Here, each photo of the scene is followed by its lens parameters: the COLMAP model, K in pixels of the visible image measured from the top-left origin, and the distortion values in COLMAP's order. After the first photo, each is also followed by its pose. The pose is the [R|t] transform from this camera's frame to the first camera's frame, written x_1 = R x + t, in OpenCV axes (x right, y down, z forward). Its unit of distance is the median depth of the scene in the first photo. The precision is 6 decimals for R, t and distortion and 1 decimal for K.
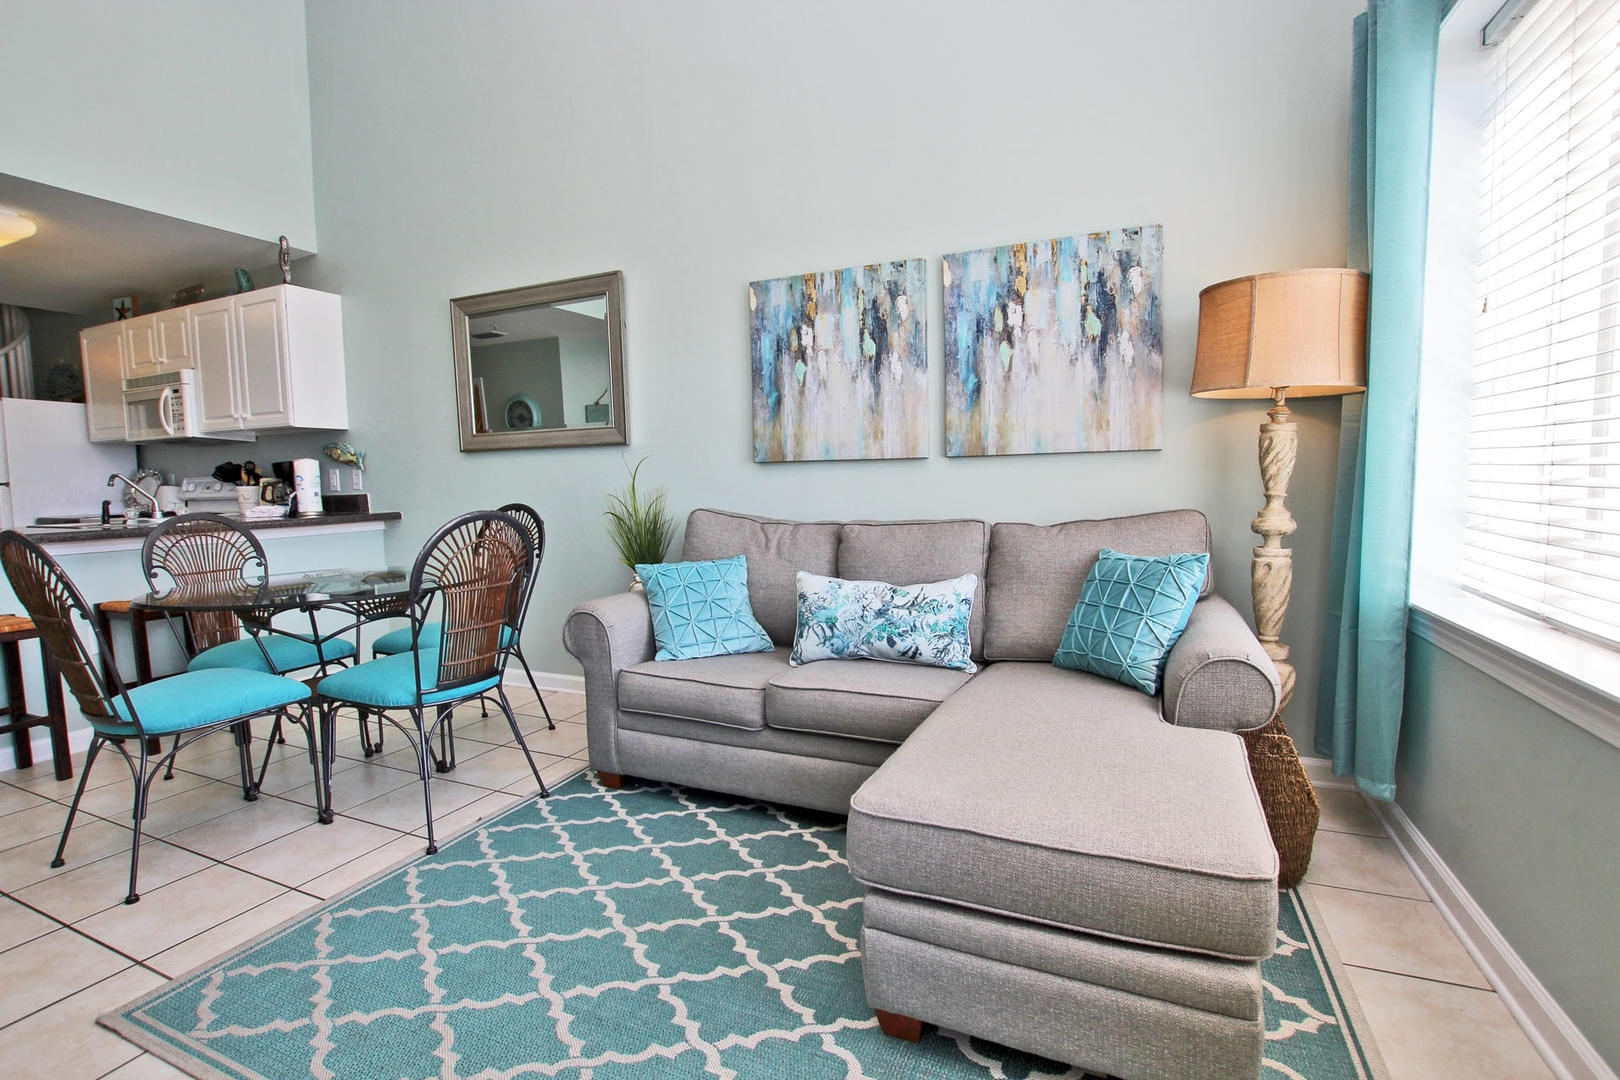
lens RADIAL K [[755.2, 0, 810.5], [0, 755.2, 546.2], [0, 0, 1]] dist [-0.032112, 0.005612]
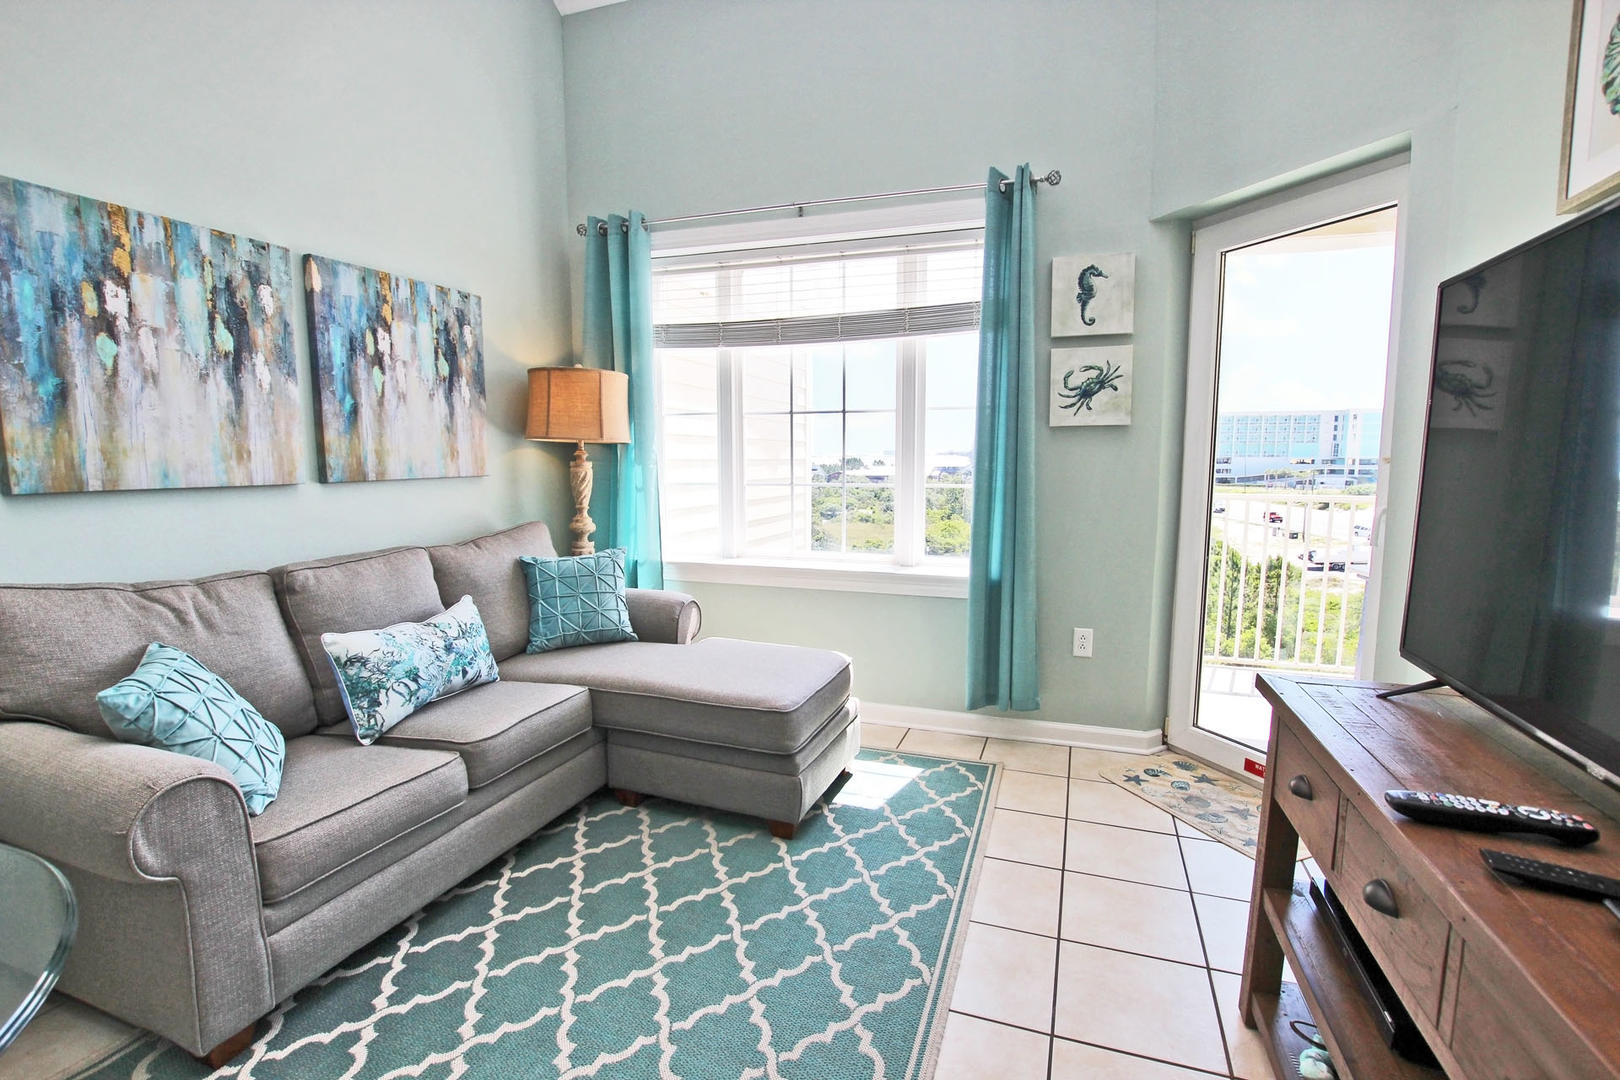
lens RADIAL K [[756.0, 0, 814.1], [0, 756.0, 546.6], [0, 0, 1]] dist [-0.035268, 0.006635]
pose [[-0.077553, -0.099740, 0.991987, -0.752295], [0.089674, 0.990253, 0.106576, -0.086462], [-0.992947, 0.097221, -0.067853, 0.497461]]
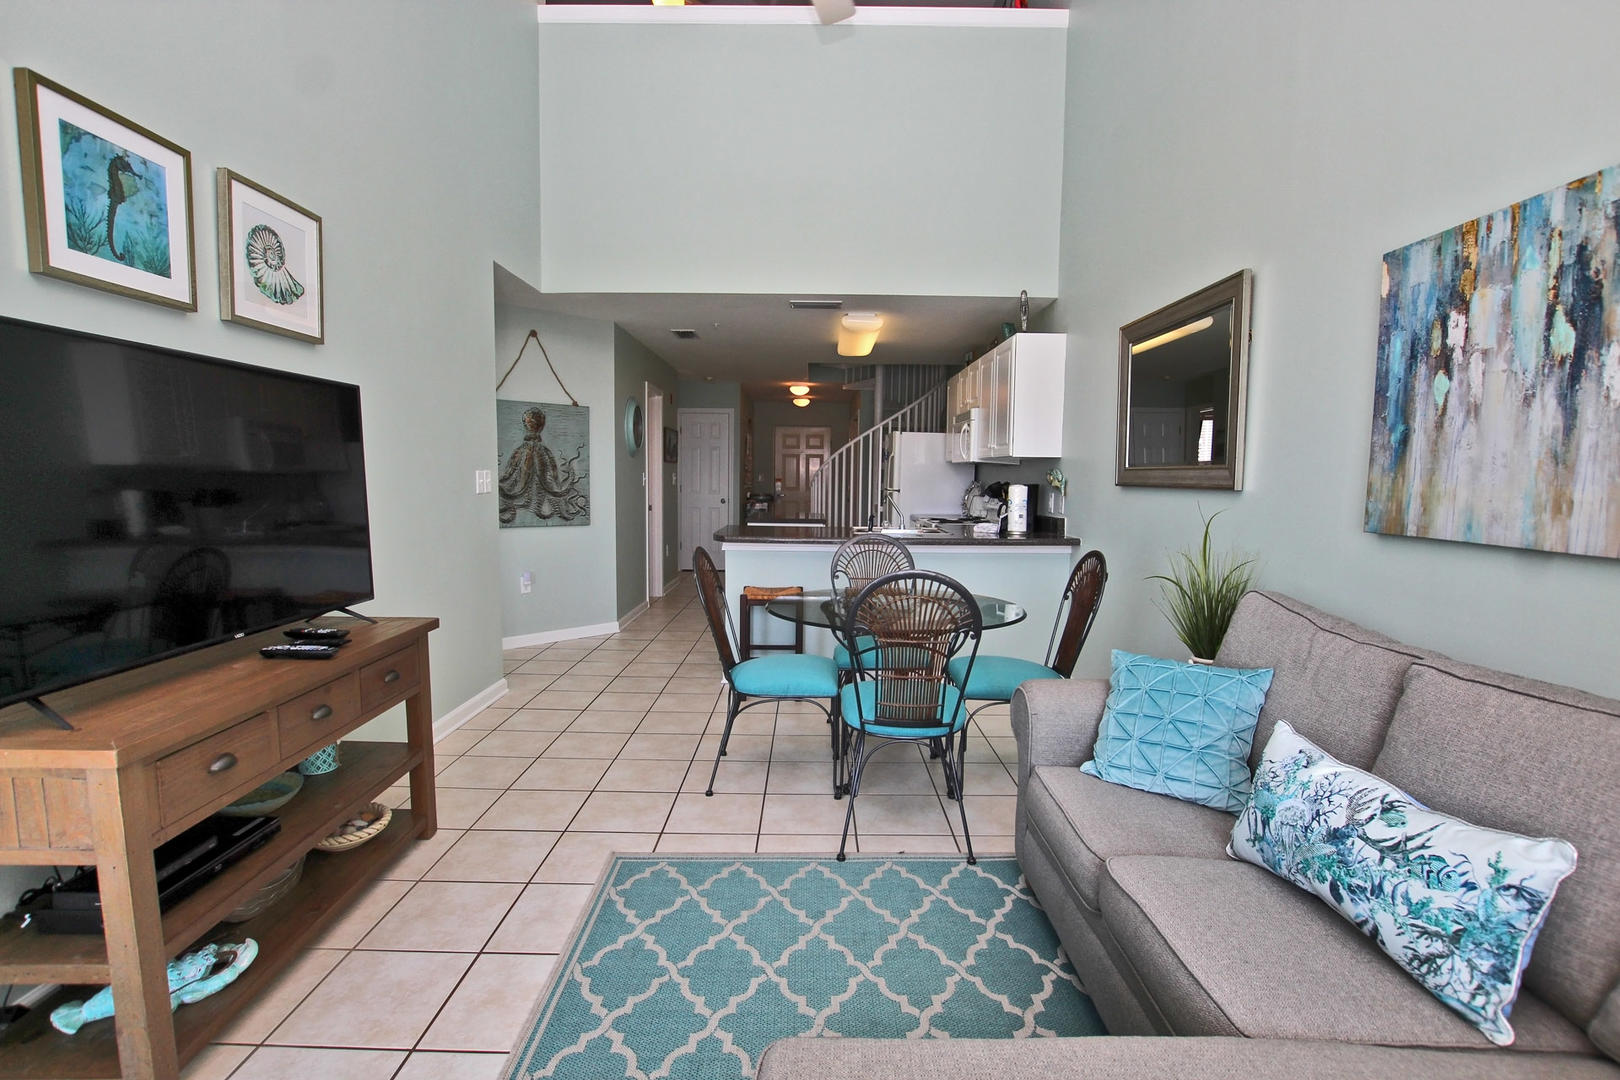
lens RADIAL K [[755.2, 0, 810.5], [0, 755.2, 546.2], [0, 0, 1]] dist [-0.032112, 0.005612]
pose [[0.412286, 0.108249, -0.904600, 0.349735], [-0.100410, 0.992266, 0.072976, -0.109784], [0.905504, 0.060744, 0.419967, 0.334412]]
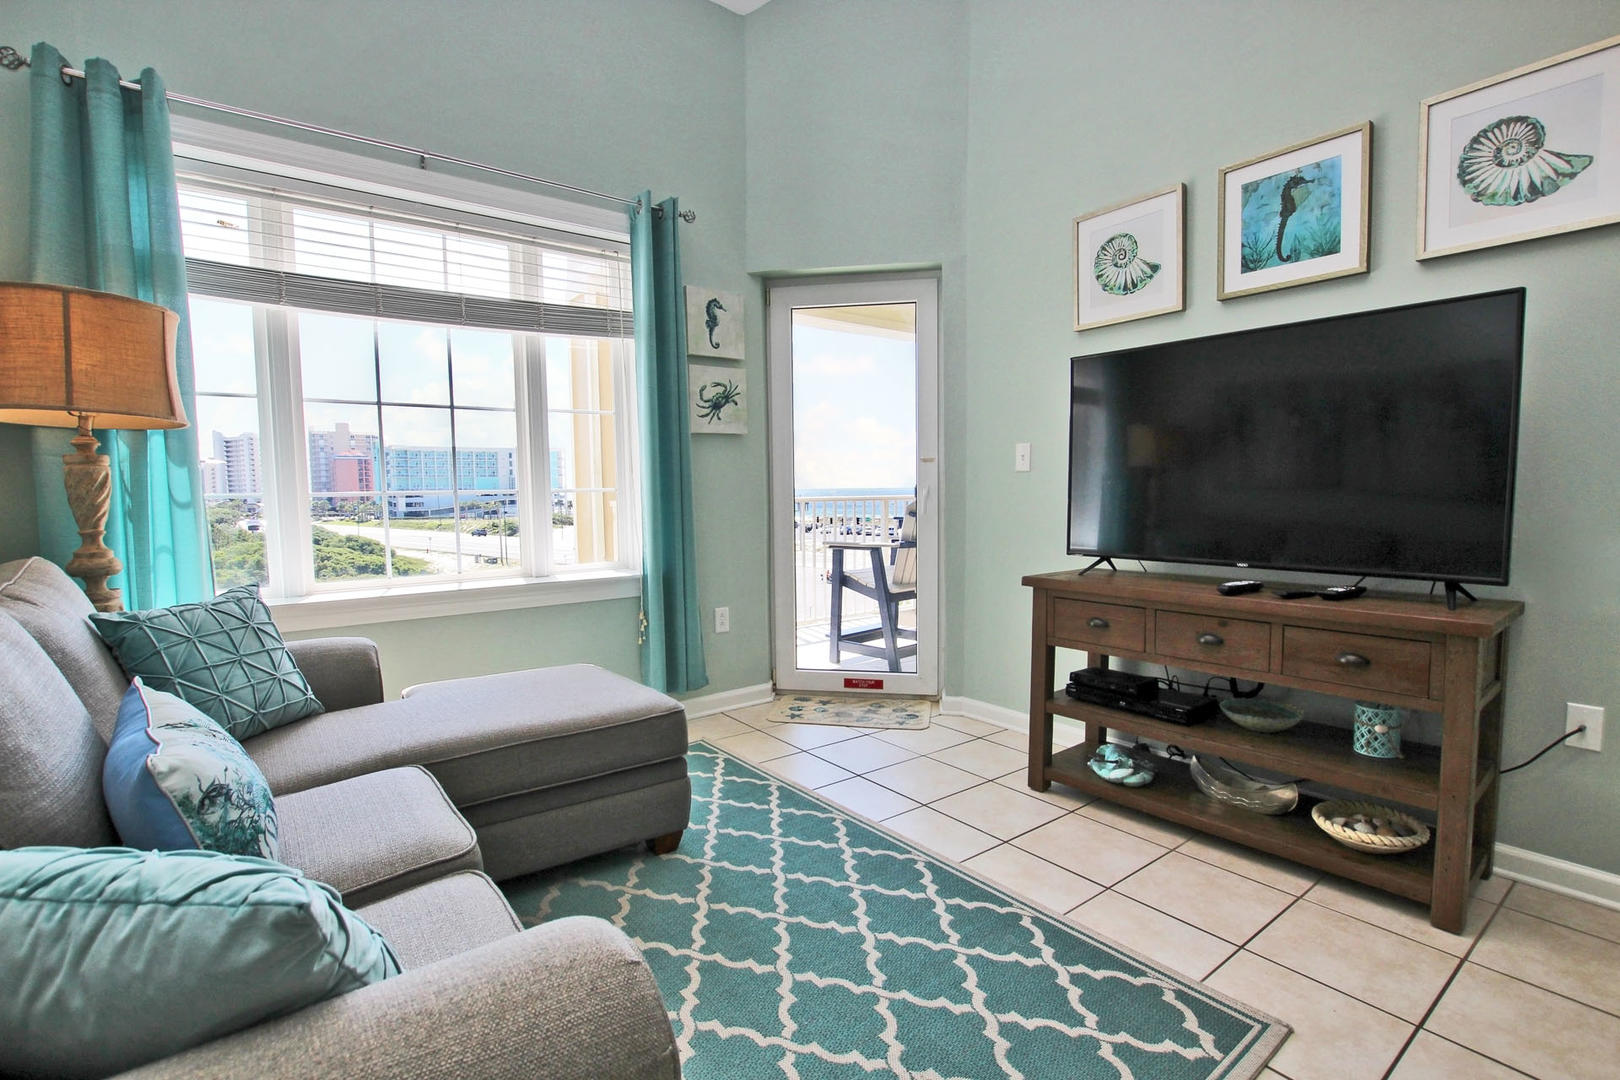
lens RADIAL K [[756.0, 0, 814.1], [0, 756.0, 546.6], [0, 0, 1]] dist [-0.035268, 0.006635]
pose [[-0.882908, -0.008531, 0.469468, -0.446340], [0.068562, 0.986776, 0.146873, -0.095311], [-0.464513, 0.161863, -0.870648, 1.063854]]
